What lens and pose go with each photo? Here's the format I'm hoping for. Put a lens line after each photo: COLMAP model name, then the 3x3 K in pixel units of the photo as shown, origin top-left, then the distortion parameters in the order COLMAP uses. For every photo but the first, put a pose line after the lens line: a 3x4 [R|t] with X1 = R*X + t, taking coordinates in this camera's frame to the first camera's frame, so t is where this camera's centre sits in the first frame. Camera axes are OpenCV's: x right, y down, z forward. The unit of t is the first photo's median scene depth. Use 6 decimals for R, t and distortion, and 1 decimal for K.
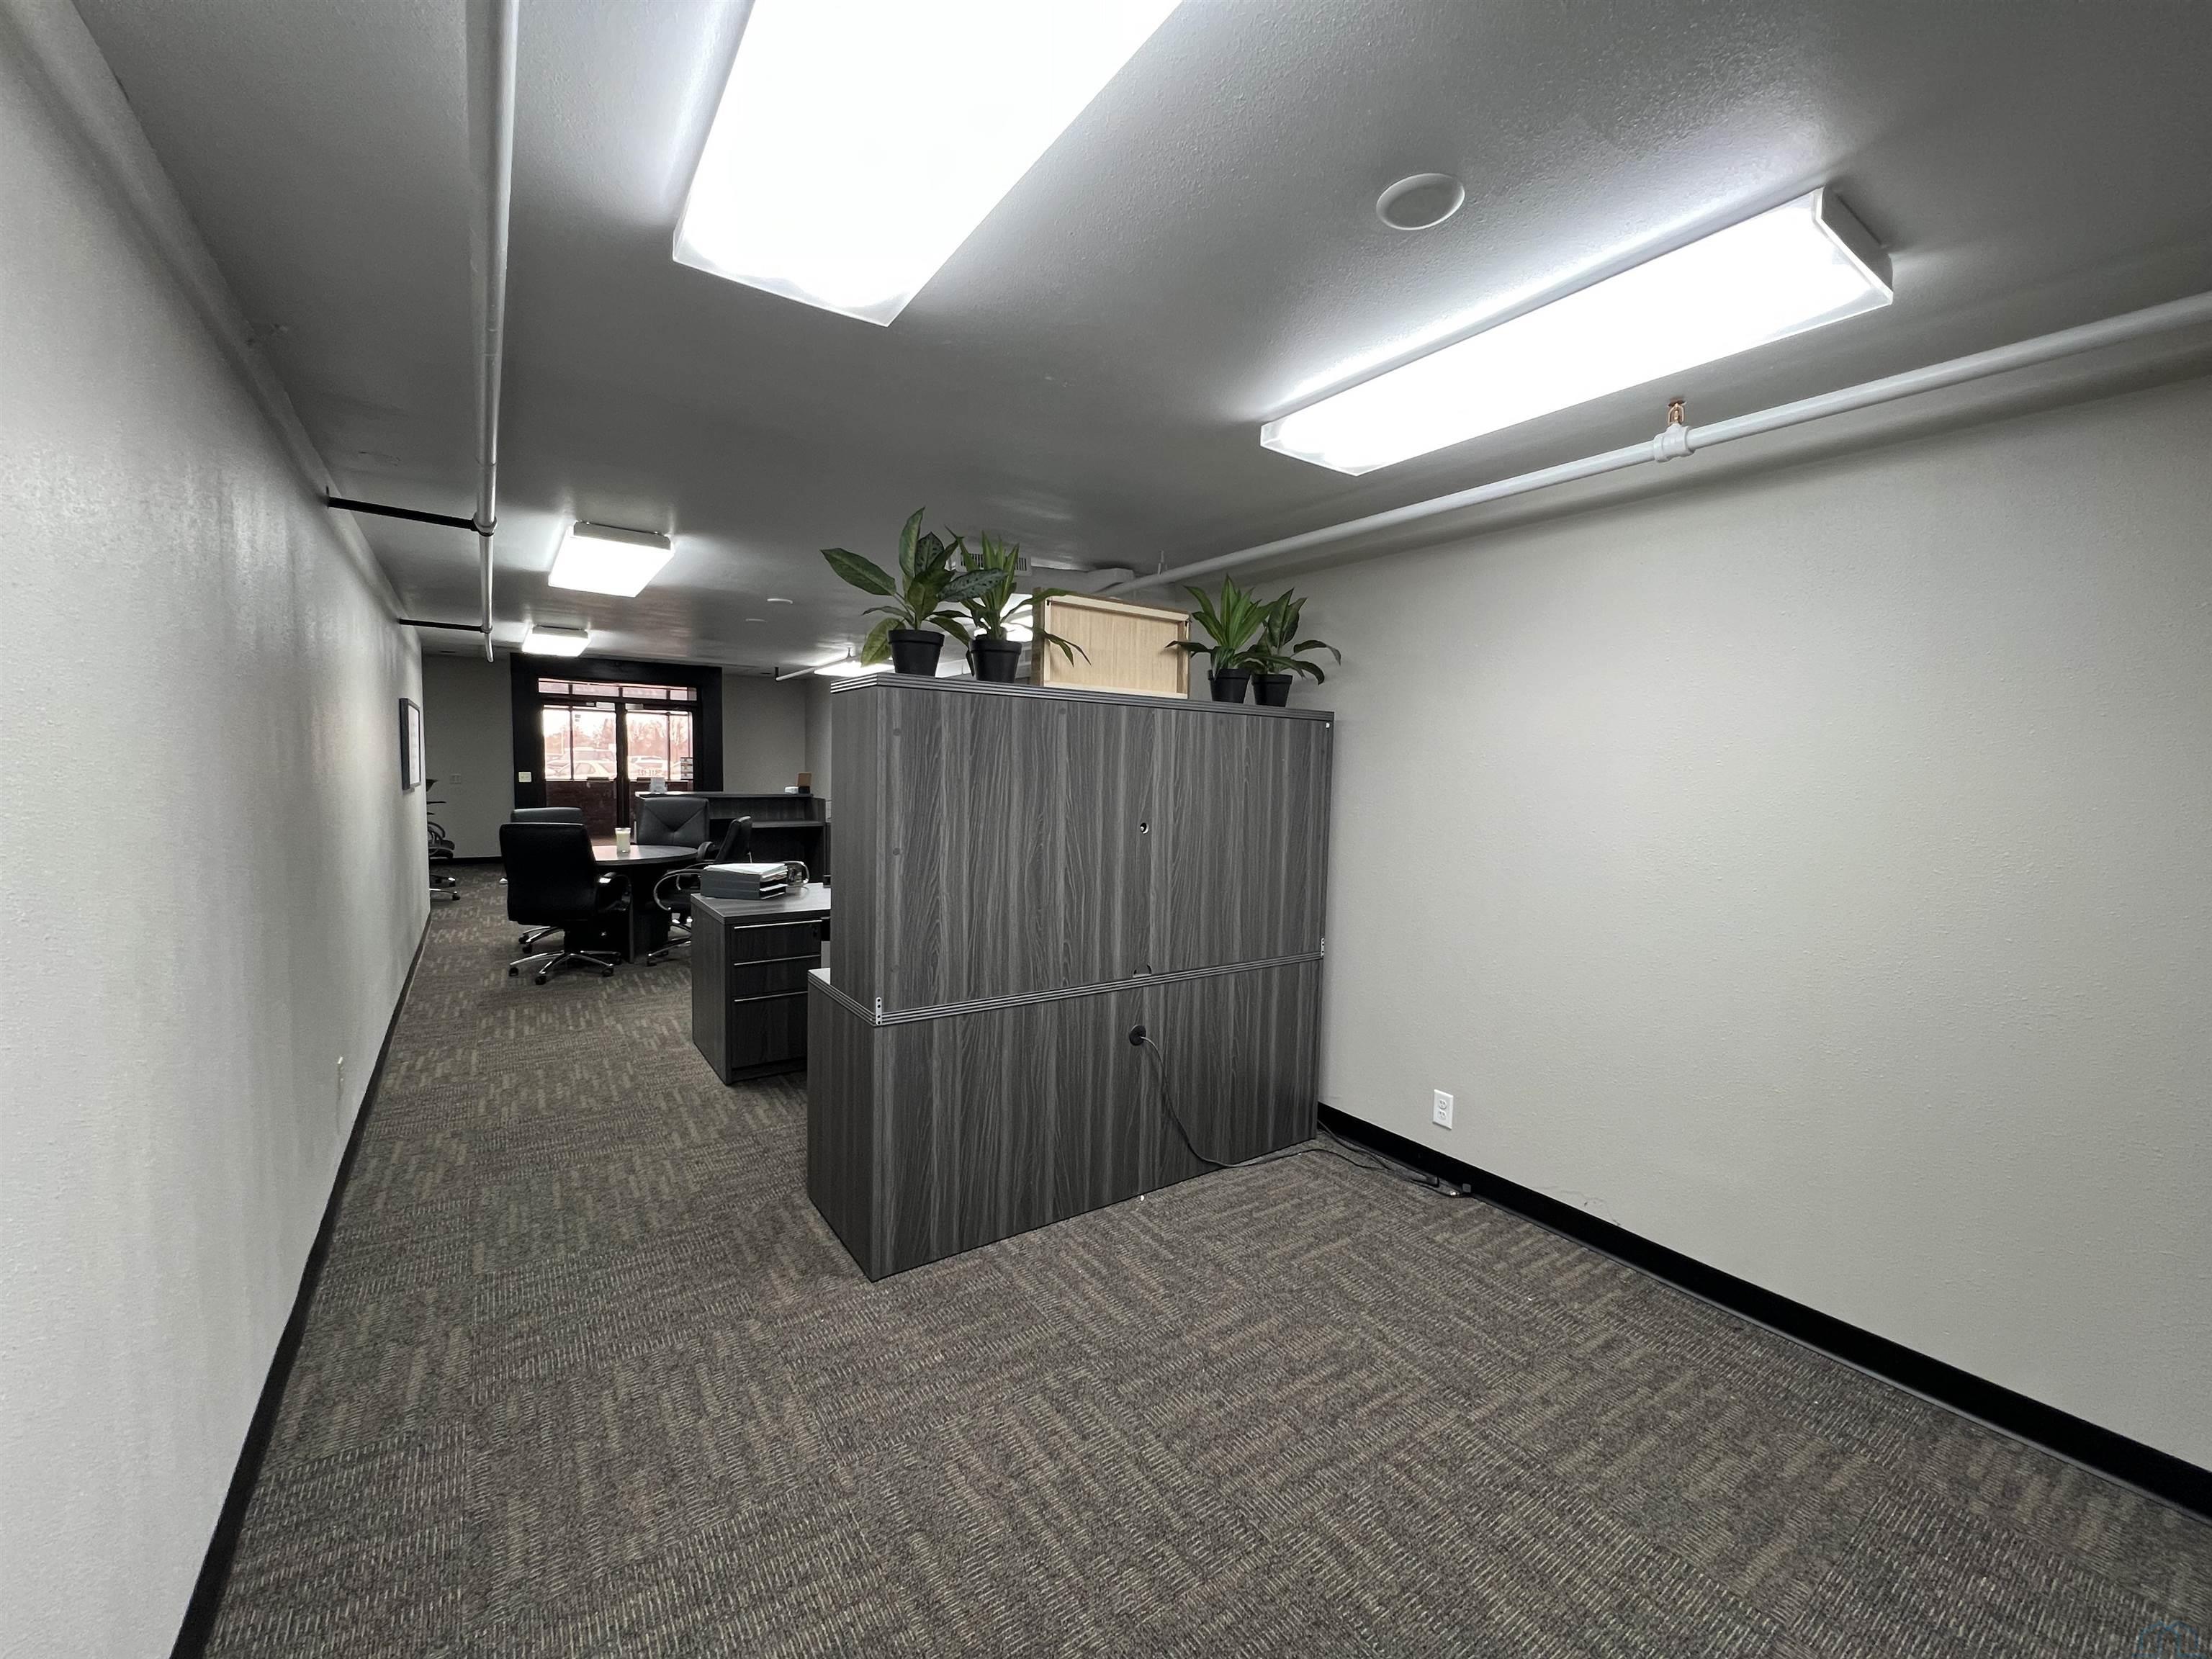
lens RADIAL K [[879.3, 0, 1109.3], [0, 879.3, 829.6], [0, 0, 1]] dist [-0.002038, -0.000059]
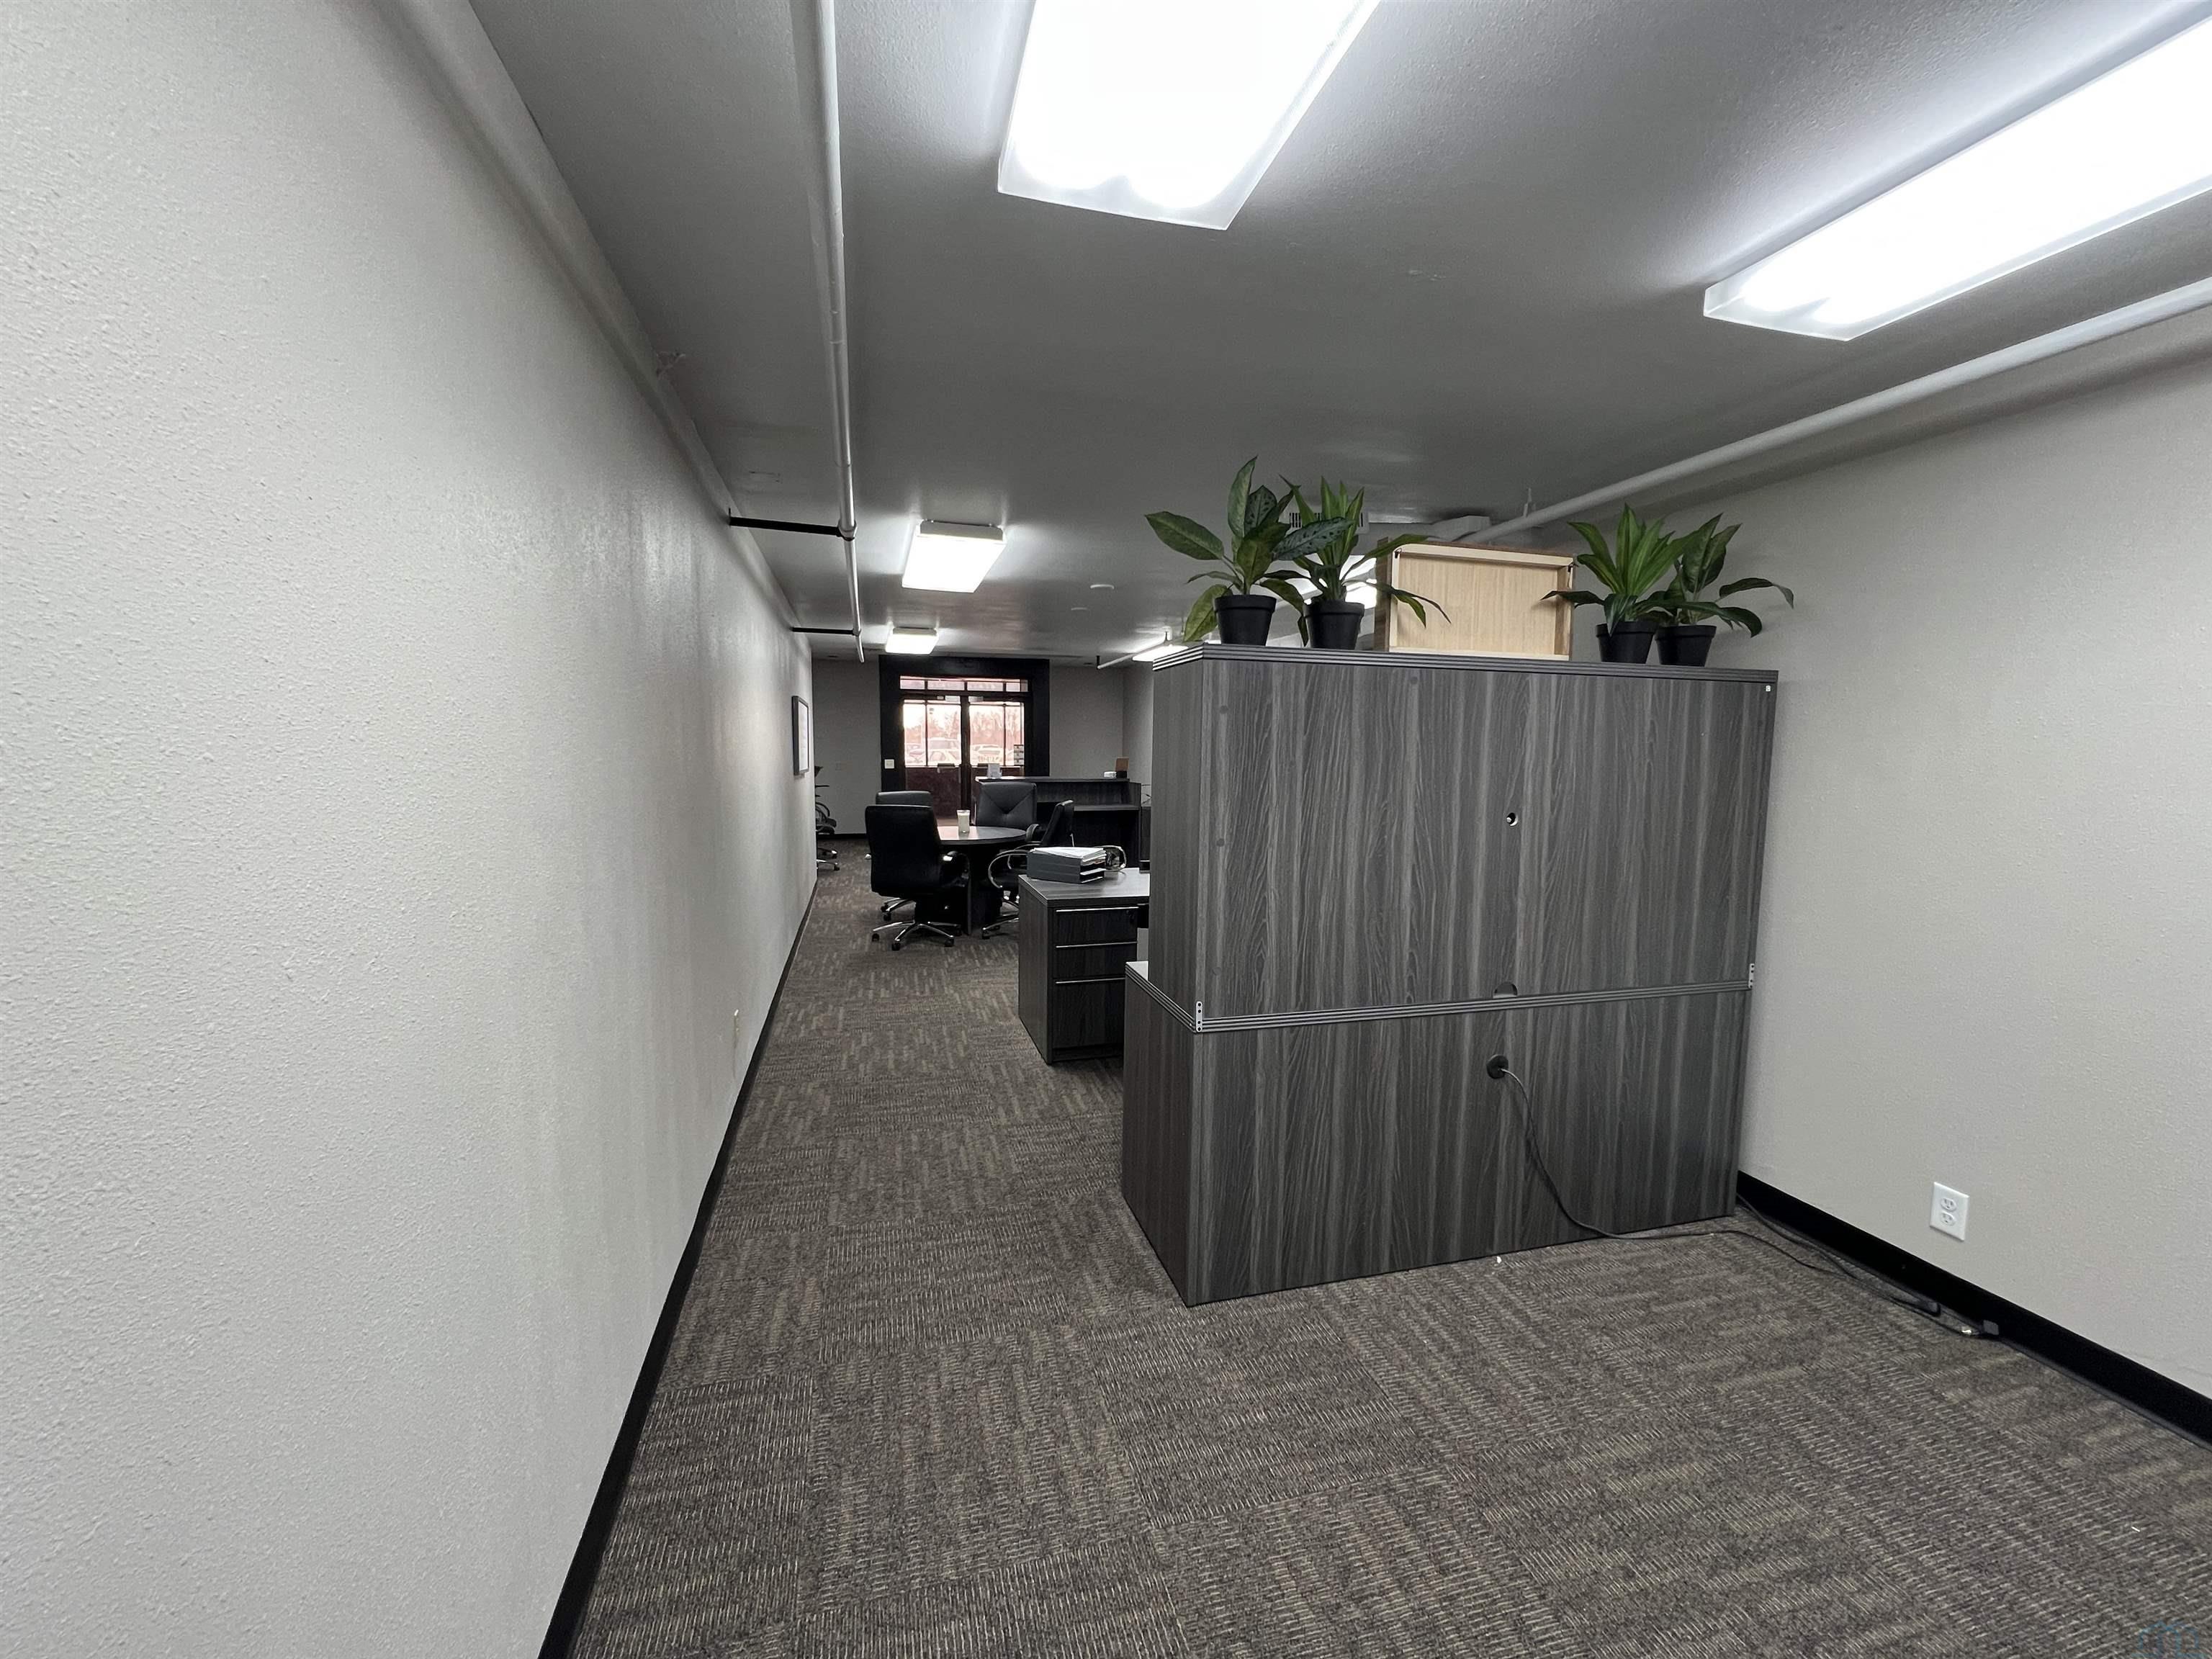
lens RADIAL K [[879.3, 0, 1109.3], [0, 879.3, 829.6], [0, 0, 1]] dist [-0.002038, -0.000059]
pose [[0.940522, 0.018361, -0.339235, -0.039403], [-0.012300, 0.999724, 0.020009, -0.004287], [0.339509, -0.014646, 0.940489, 0.100487]]
